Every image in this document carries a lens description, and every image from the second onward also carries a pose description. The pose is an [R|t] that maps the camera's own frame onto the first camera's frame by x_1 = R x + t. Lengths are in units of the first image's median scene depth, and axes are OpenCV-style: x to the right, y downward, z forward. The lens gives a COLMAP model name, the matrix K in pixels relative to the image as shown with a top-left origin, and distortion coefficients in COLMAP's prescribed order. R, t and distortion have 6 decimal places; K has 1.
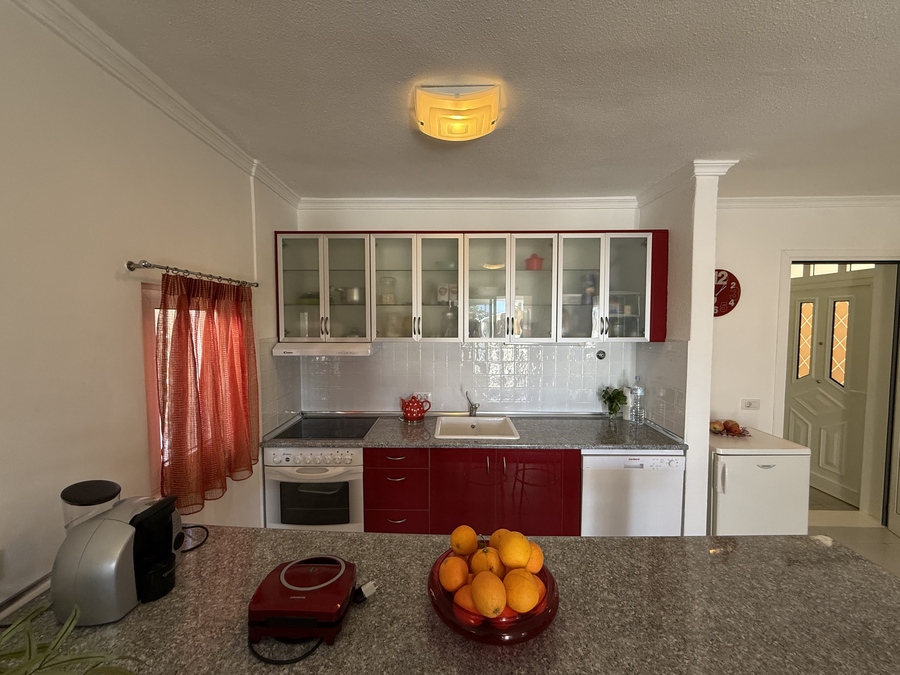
lens RADIAL K [[358.2, 0, 446.7], [0, 358.2, 337.1], [0, 0, 1]] dist [-0.000977, 0.000419]
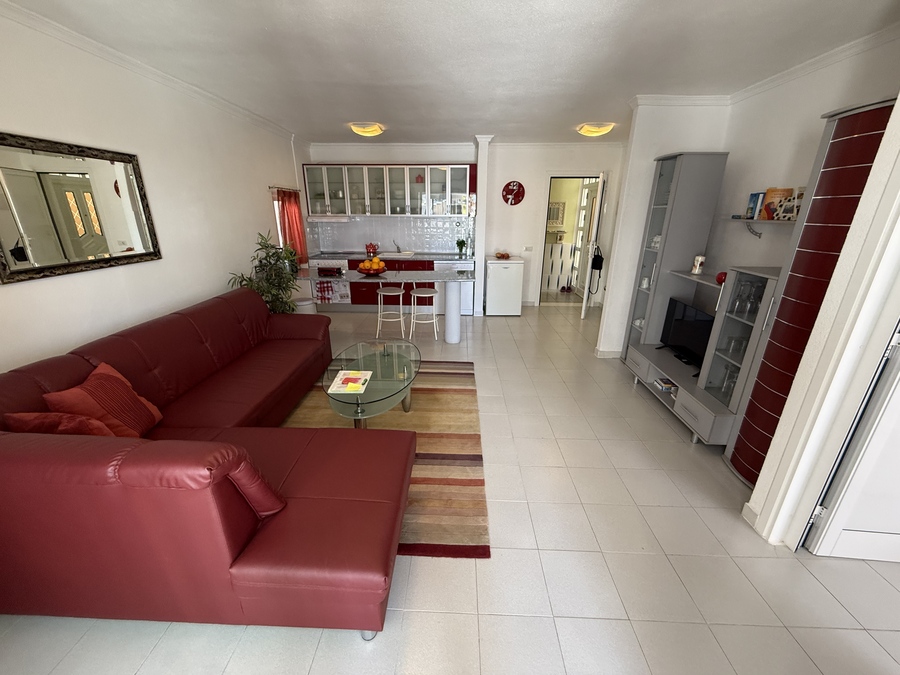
lens RADIAL K [[358.2, 0, 446.7], [0, 358.2, 337.2], [0, 0, 1]] dist [-0.000977, 0.000419]
pose [[0.999778, 0.011816, -0.017449, 0.483935], [-0.006313, 0.957922, 0.286959, 0.097963], [0.020105, -0.286785, 0.957784, -1.464421]]
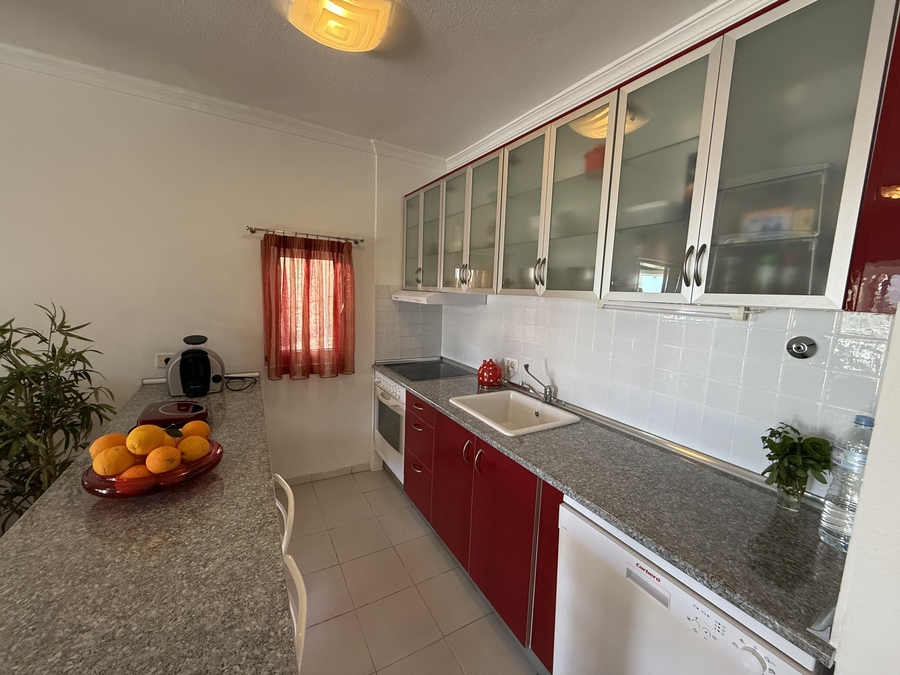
lens RADIAL K [[358.2, 0, 448.0], [0, 358.2, 338.3], [0, 0, 1]] dist [-0.000977, 0.000419]
pose [[0.504181, 0.134301, -0.853091, 0.677309], [-0.082372, 0.990809, 0.107300, 0.034352], [0.859661, 0.016172, 0.510609, 0.527405]]
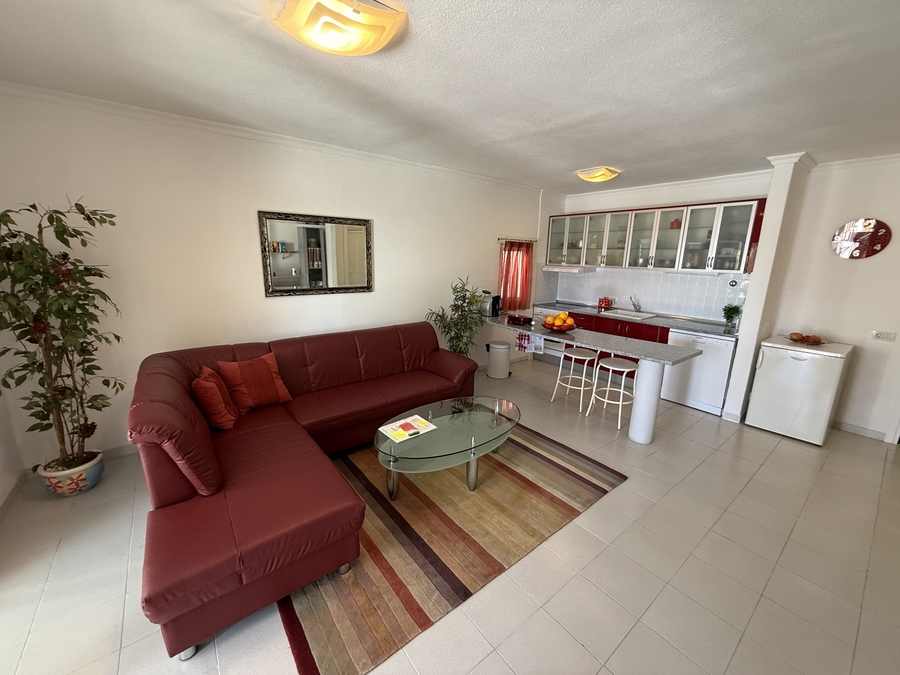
lens RADIAL K [[358.2, 0, 447.5], [0, 358.2, 337.0], [0, 0, 1]] dist [-0.000977, 0.000419]
pose [[0.625528, 0.189172, -0.756921, 1.009862], [-0.060753, 0.979025, 0.194474, 0.059470], [0.777833, -0.075664, 0.623900, -1.020101]]
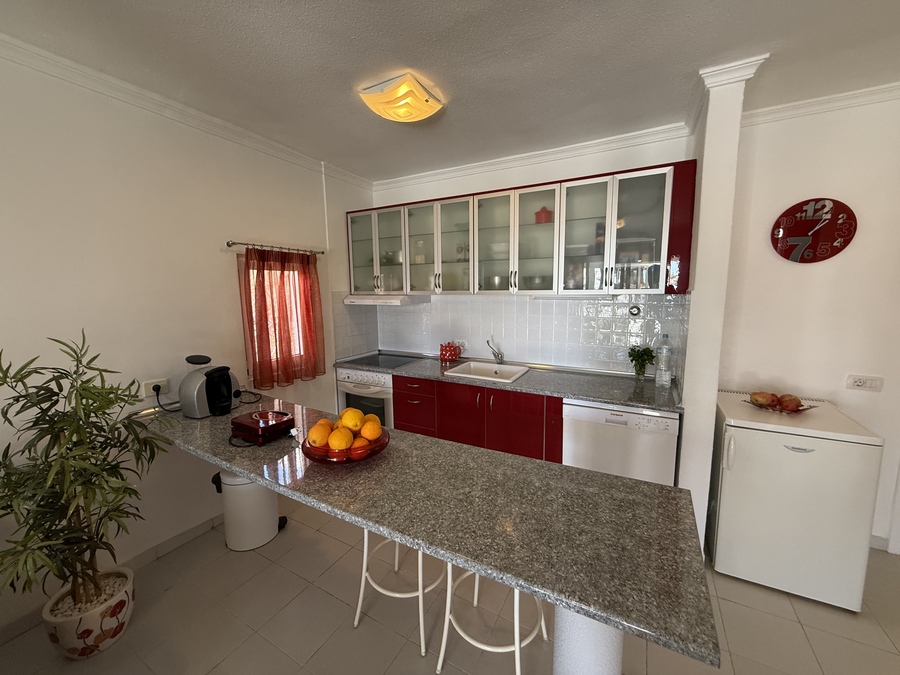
lens RADIAL K [[358.2, 0, 447.3], [0, 358.2, 337.3], [0, 0, 1]] dist [-0.000977, 0.000419]
pose [[0.881645, 0.054773, -0.468724, 0.520541], [-0.012806, 0.995653, 0.092260, 0.045801], [0.471739, -0.075338, 0.878514, -0.044965]]
